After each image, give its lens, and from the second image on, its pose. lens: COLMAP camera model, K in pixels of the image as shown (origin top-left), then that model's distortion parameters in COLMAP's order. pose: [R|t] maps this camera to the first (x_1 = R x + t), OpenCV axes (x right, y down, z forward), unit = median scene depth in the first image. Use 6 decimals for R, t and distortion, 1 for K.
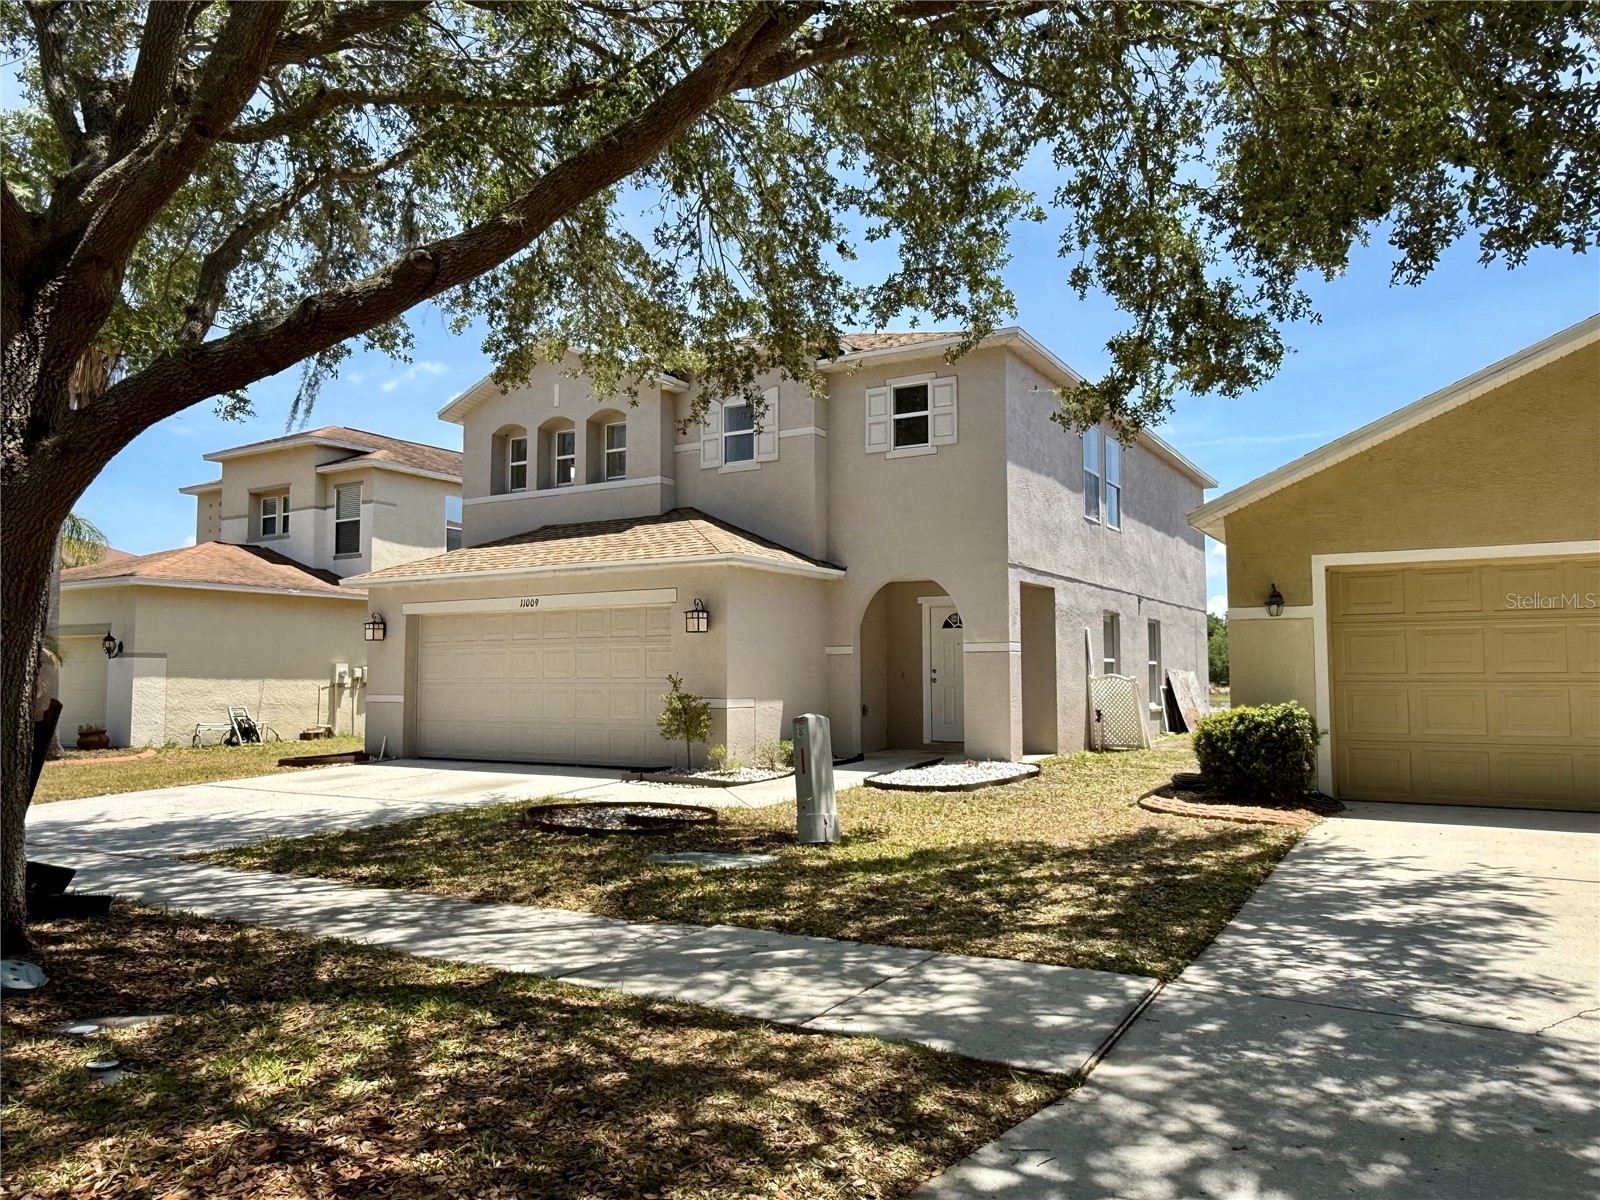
lens RADIAL K [[1114.2, 0, 800.0], [0, 1114.2, 600.0], [0, 0, 1]] dist [0.000265, 0.000311]
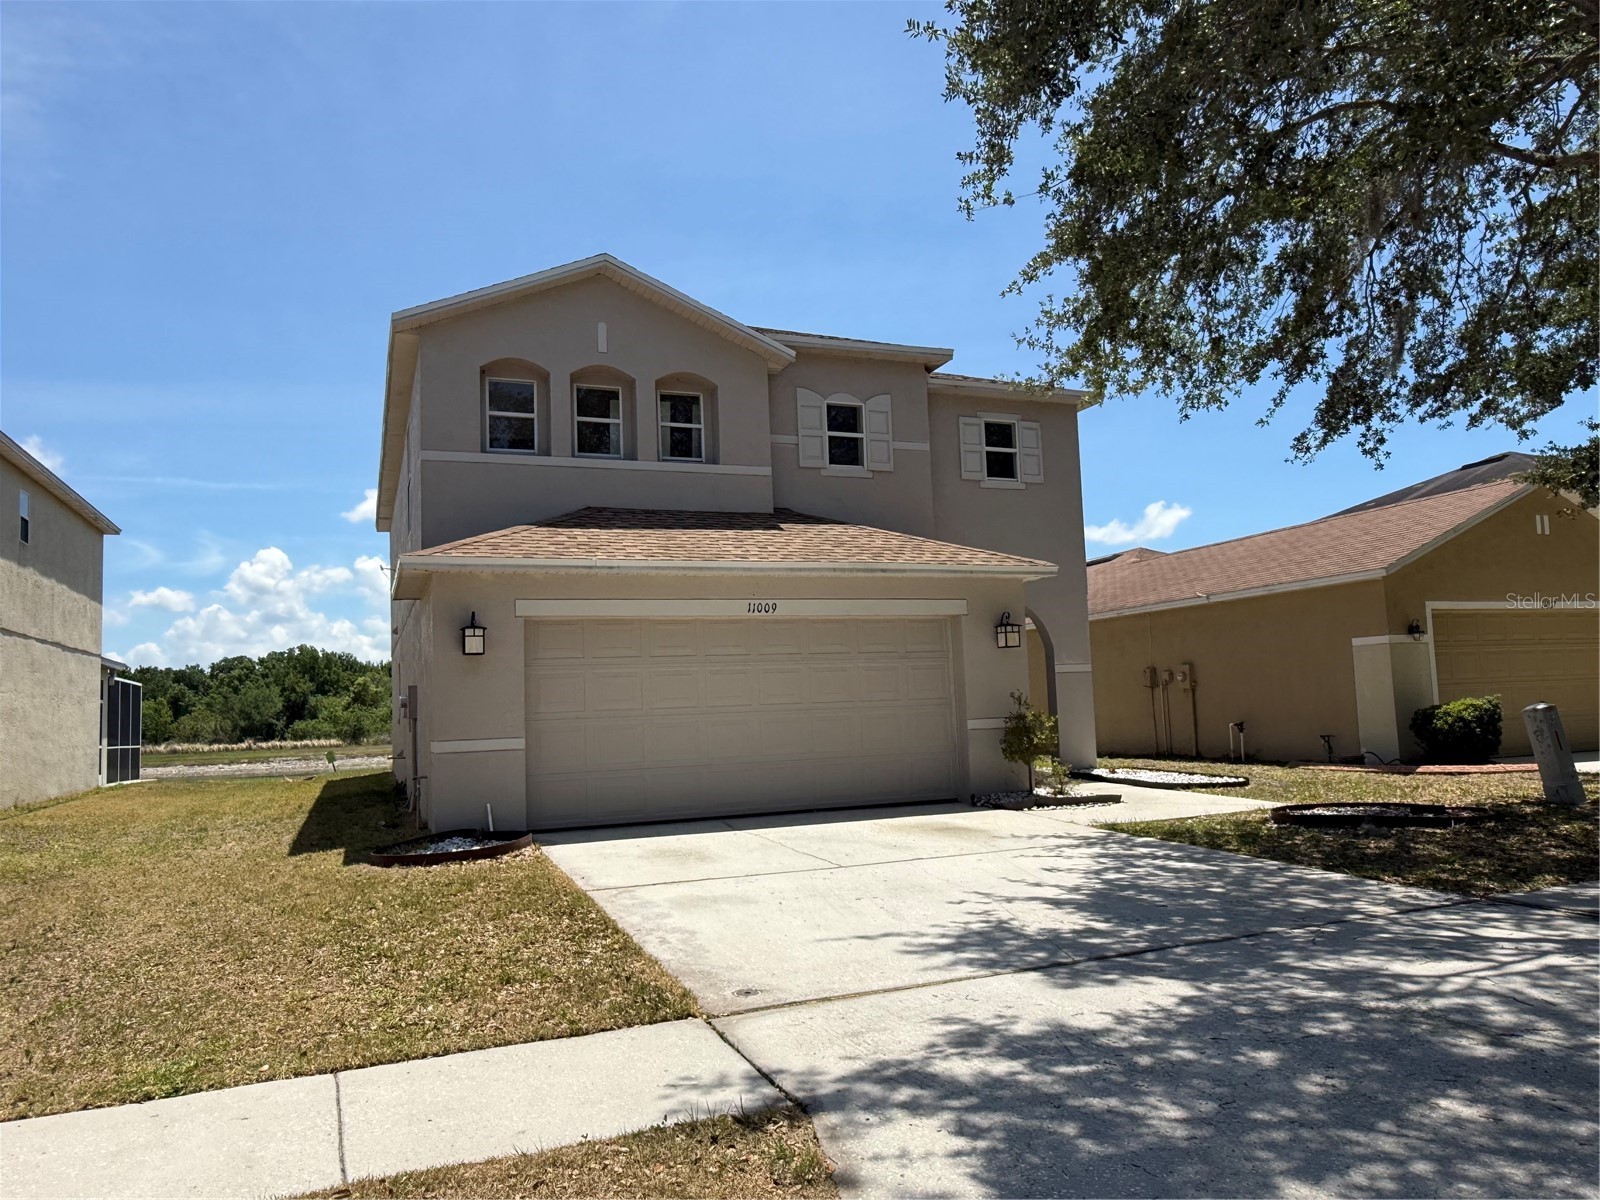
lens RADIAL K [[1114.2, 0, 800.0], [0, 1114.2, 600.0], [0, 0, 1]] dist [0.000265, 0.000311]
pose [[0.614540, 0.058064, 0.786746, -0.845169], [-0.019639, 0.998105, -0.058323, 0.042441], [-0.788641, 0.020391, 0.614516, 0.501479]]
